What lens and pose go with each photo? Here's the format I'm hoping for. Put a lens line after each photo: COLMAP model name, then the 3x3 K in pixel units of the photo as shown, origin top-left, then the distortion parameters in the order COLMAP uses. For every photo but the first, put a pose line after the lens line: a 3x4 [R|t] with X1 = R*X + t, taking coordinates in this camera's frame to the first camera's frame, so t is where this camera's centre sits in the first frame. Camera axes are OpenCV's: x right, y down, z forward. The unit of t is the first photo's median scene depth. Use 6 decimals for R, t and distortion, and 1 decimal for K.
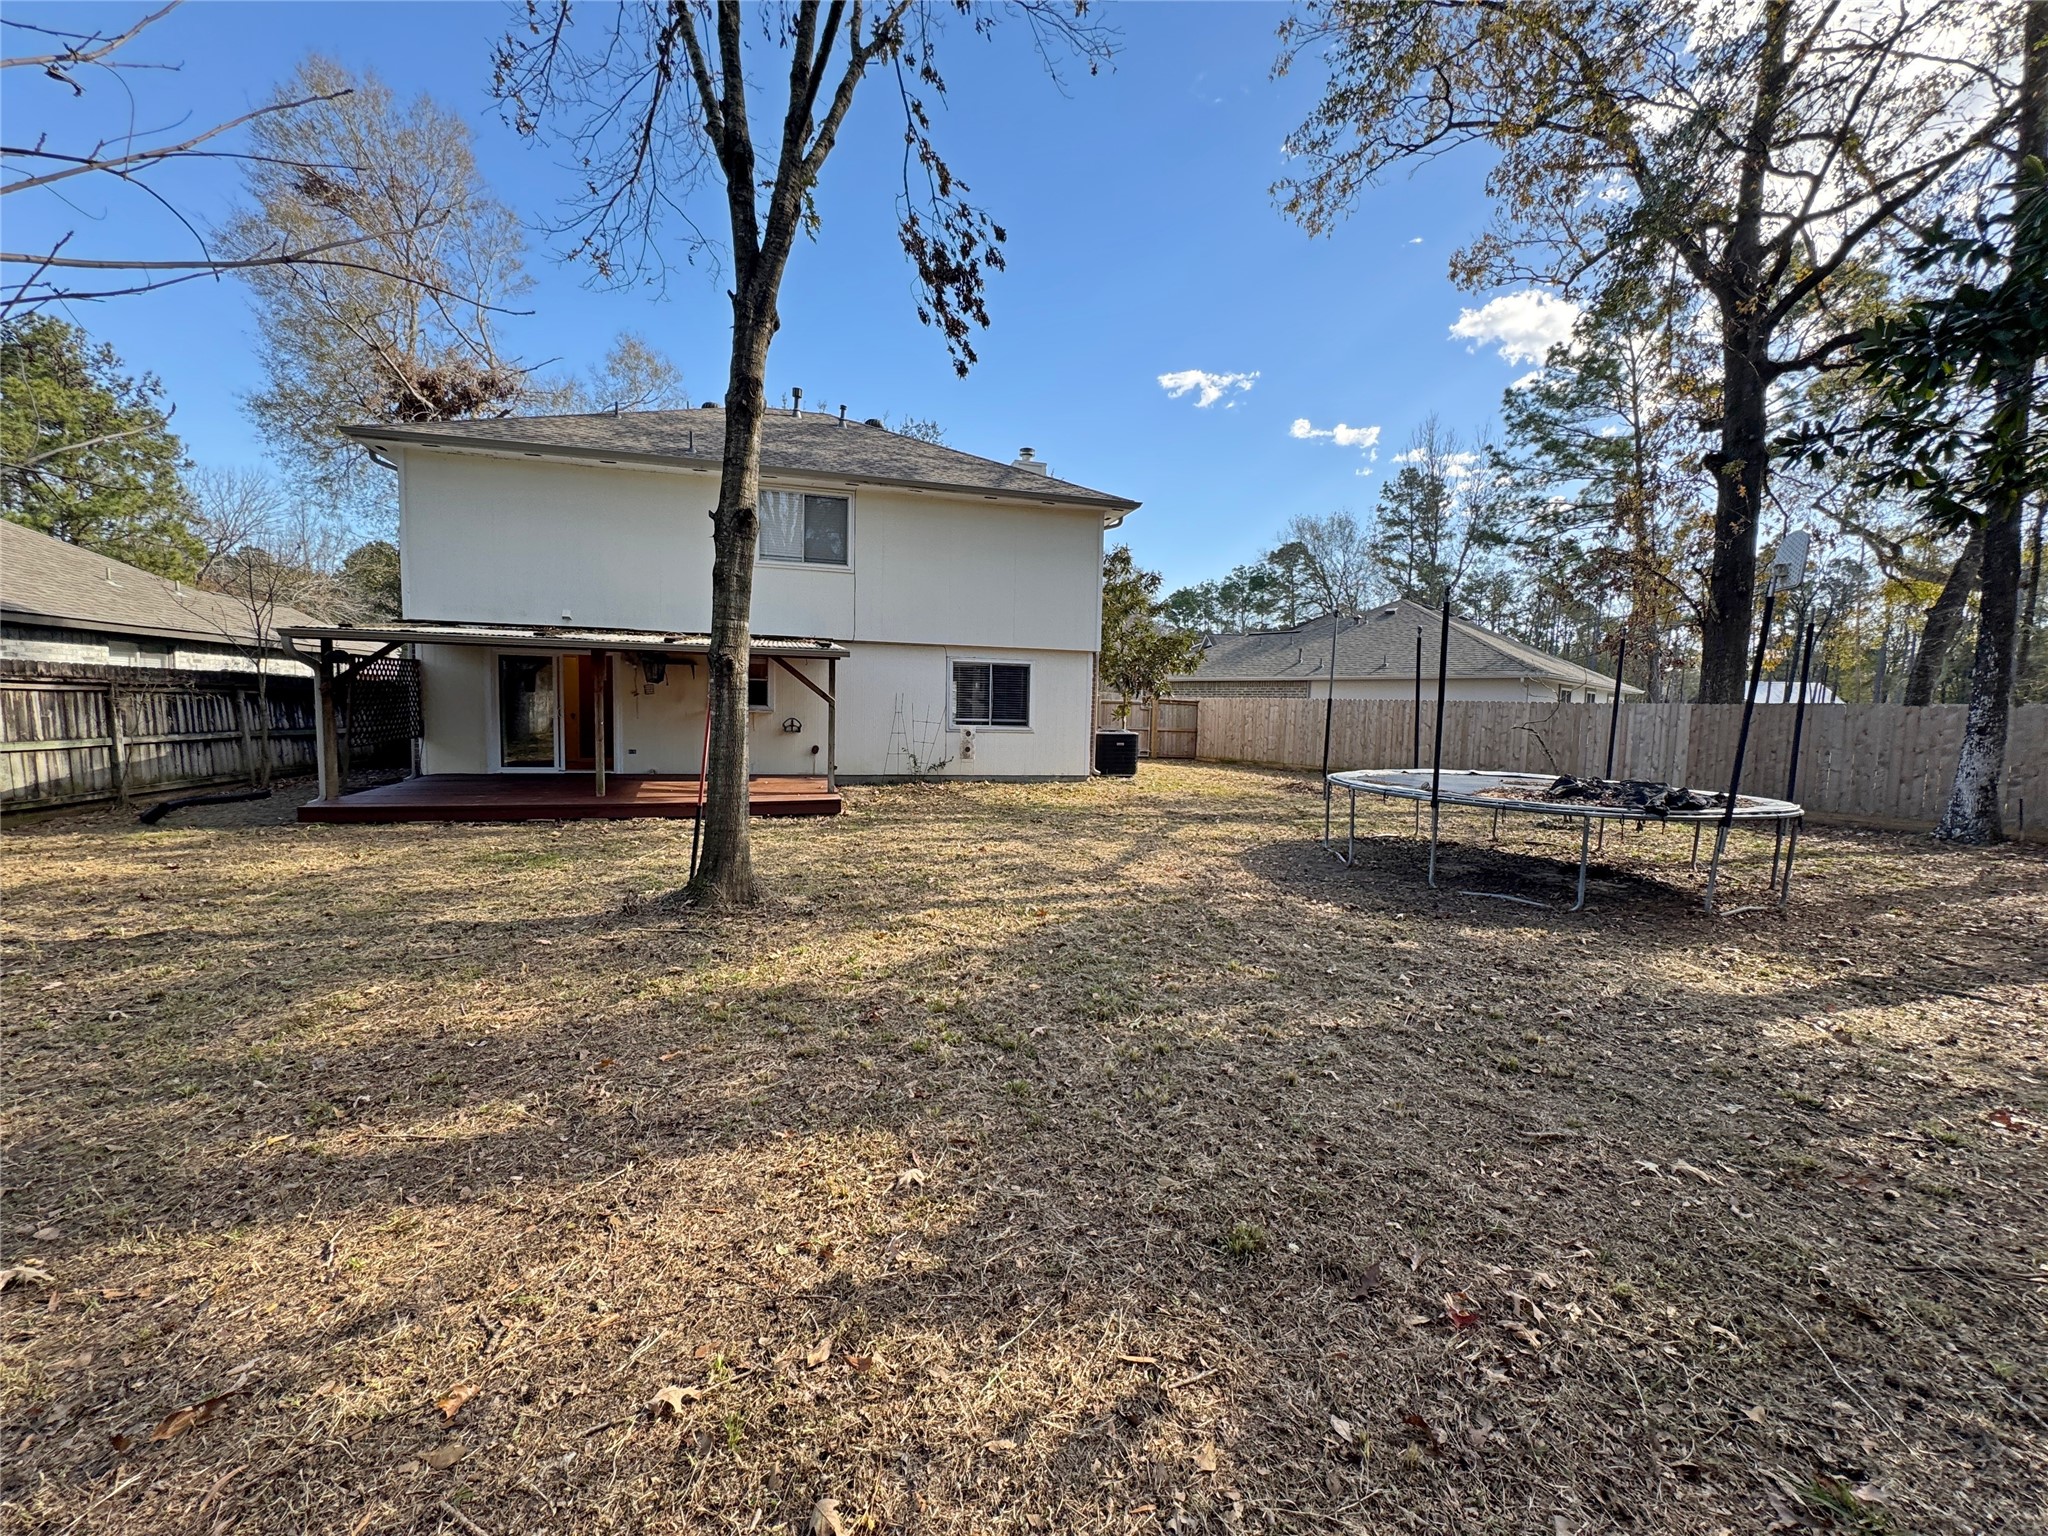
lens RADIAL K [[818.5, 0, 1022.7], [0, 818.5, 768.5], [0, 0, 1]] dist [-0.000819, -0.000020]
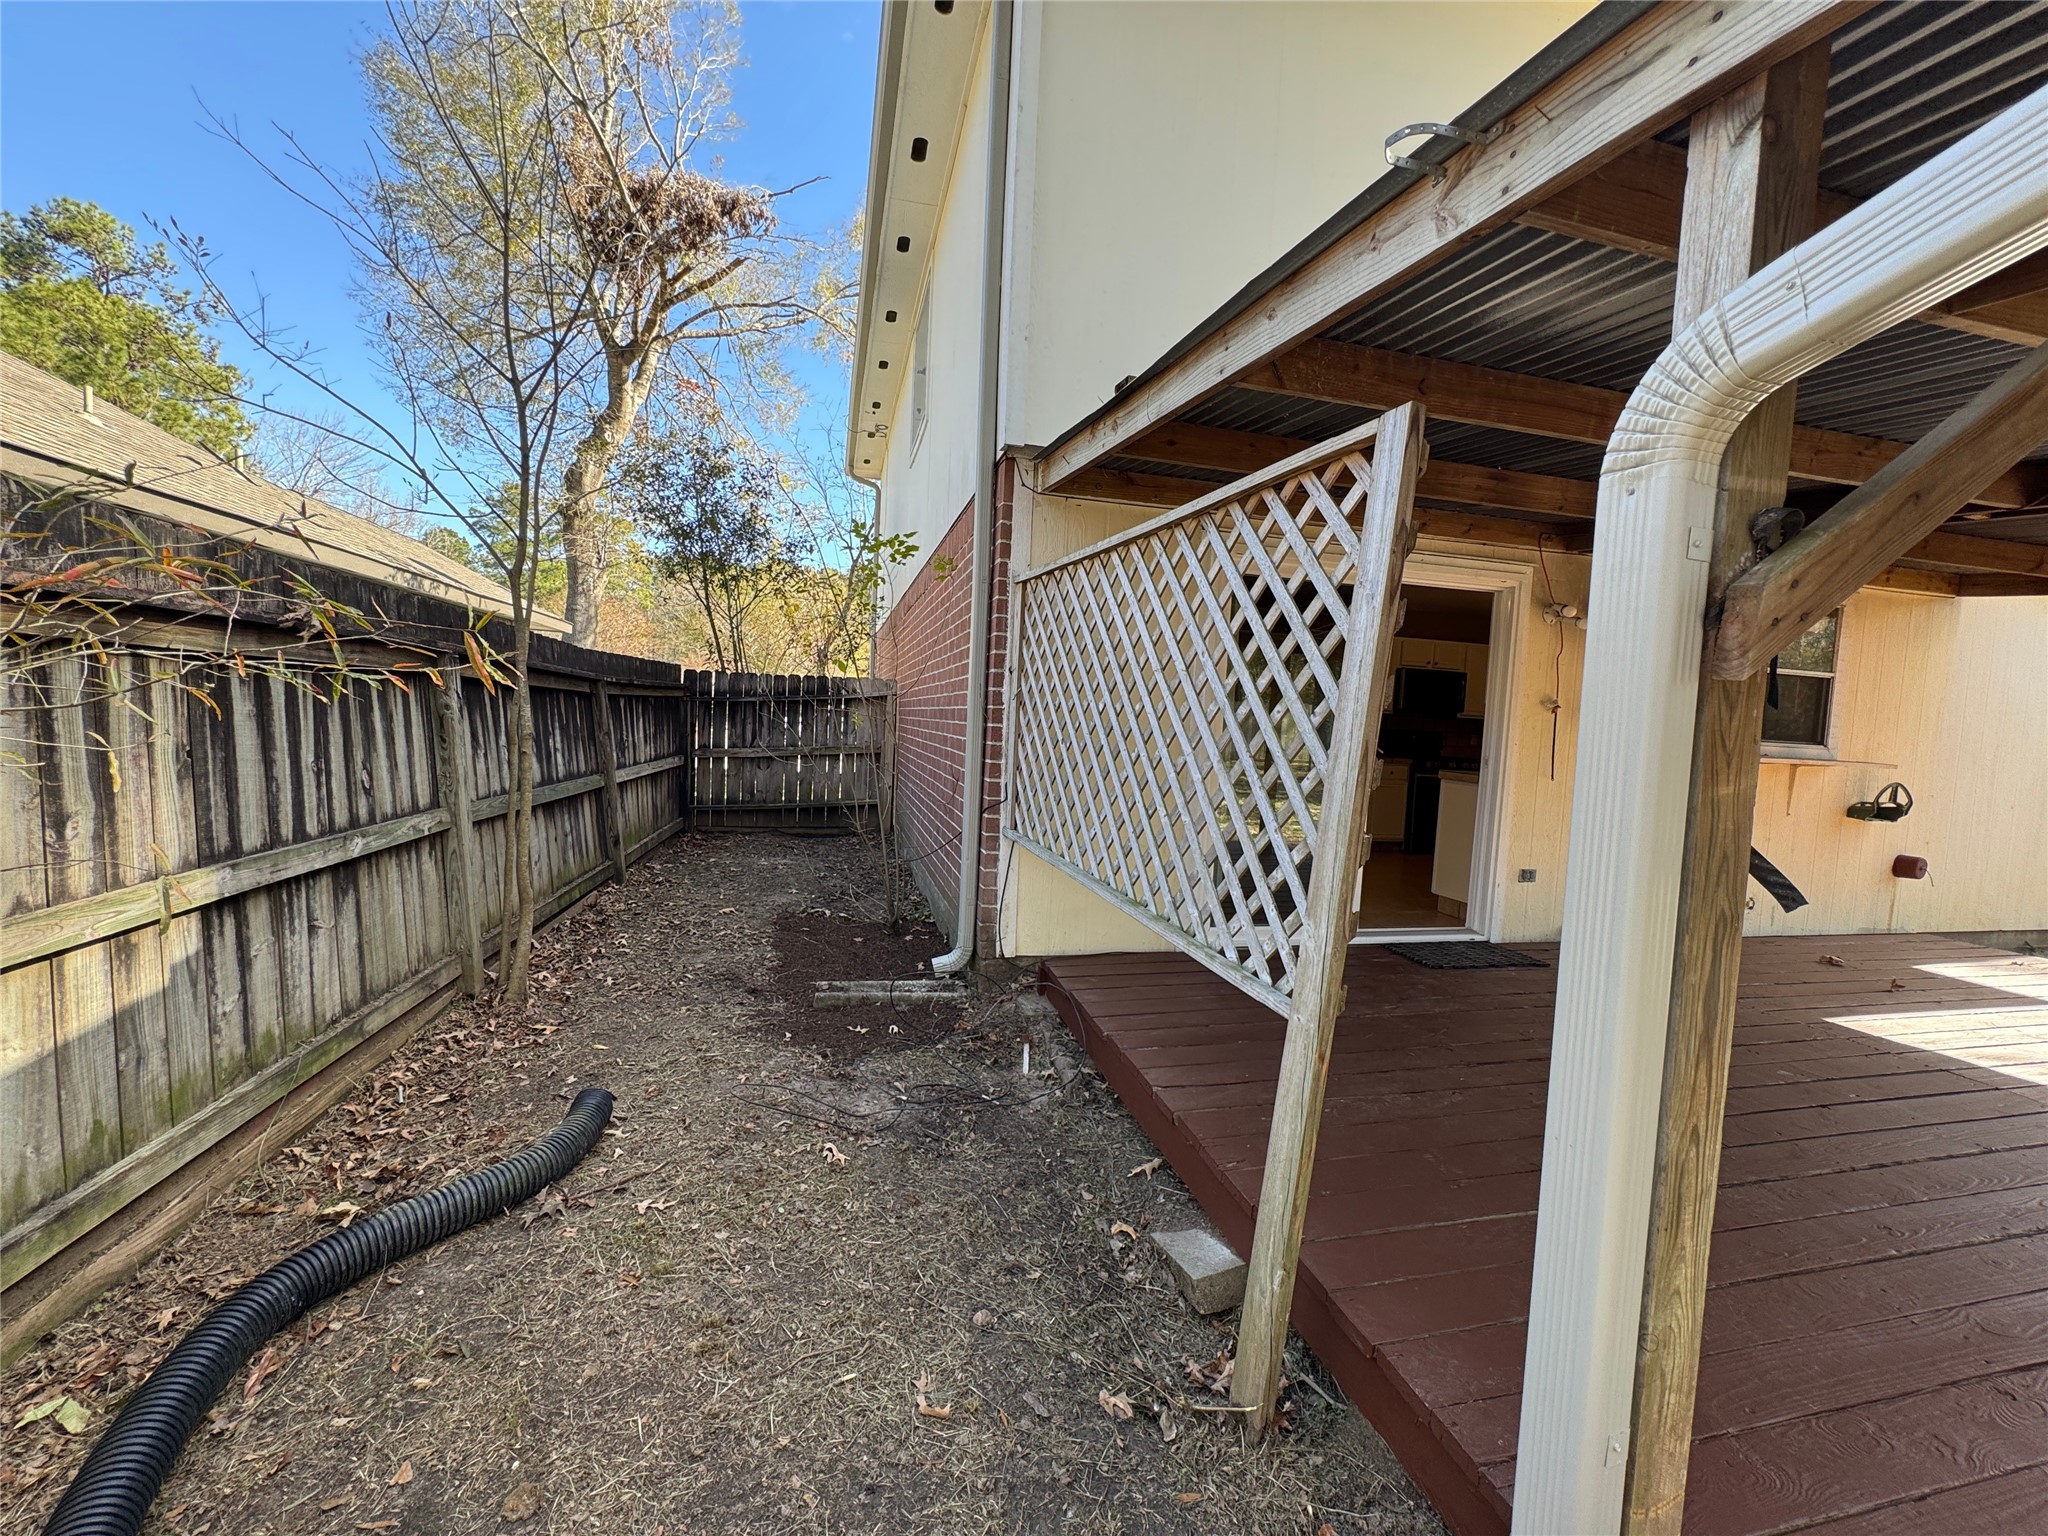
lens RADIAL K [[815.1, 0, 1024.0], [0, 815.1, 768.0], [0, 0, 1]] dist [-0.000467, -0.000099]
pose [[0.999320, 0.026545, -0.025608, -0.918640], [-0.026937, 0.999524, -0.015060, -0.074385], [0.025196, 0.015739, 0.999559, 0.886419]]
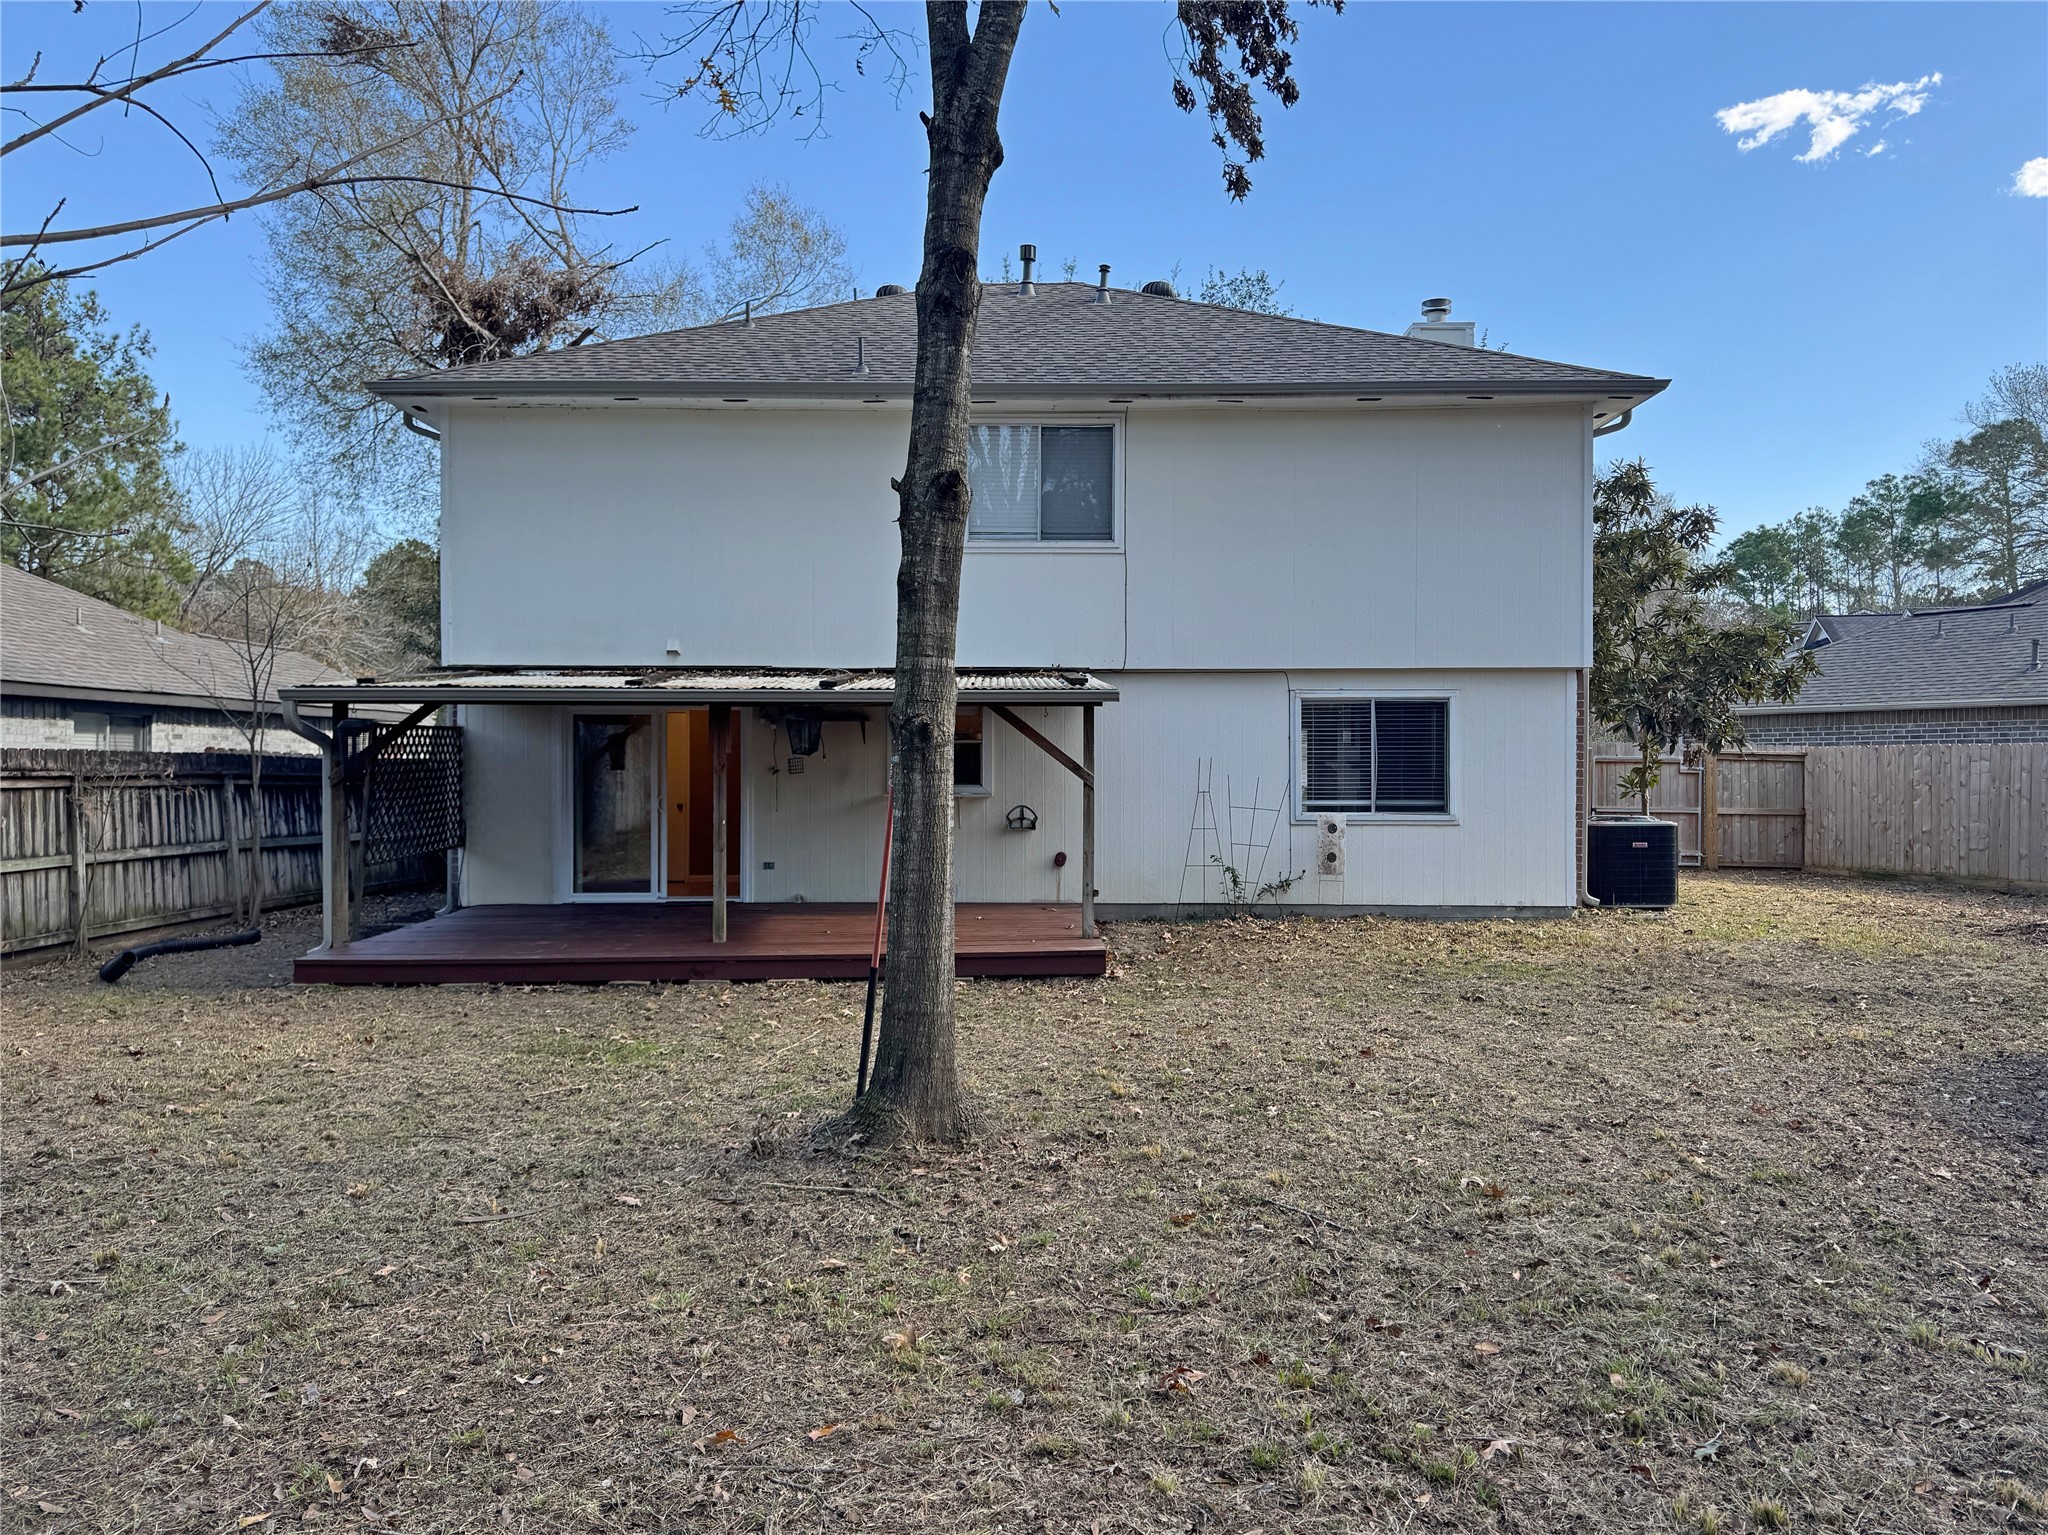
lens RADIAL K [[1477.0, 0, 1021.5], [0, 1477.0, 771.7], [0, 0, 1]] dist [0.047058, -0.049544]
pose [[0.962968, -0.022553, -0.268671, -0.003050], [0.002051, 0.997079, -0.076348, -0.009417], [0.269608, 0.072970, 0.960201, 0.001572]]
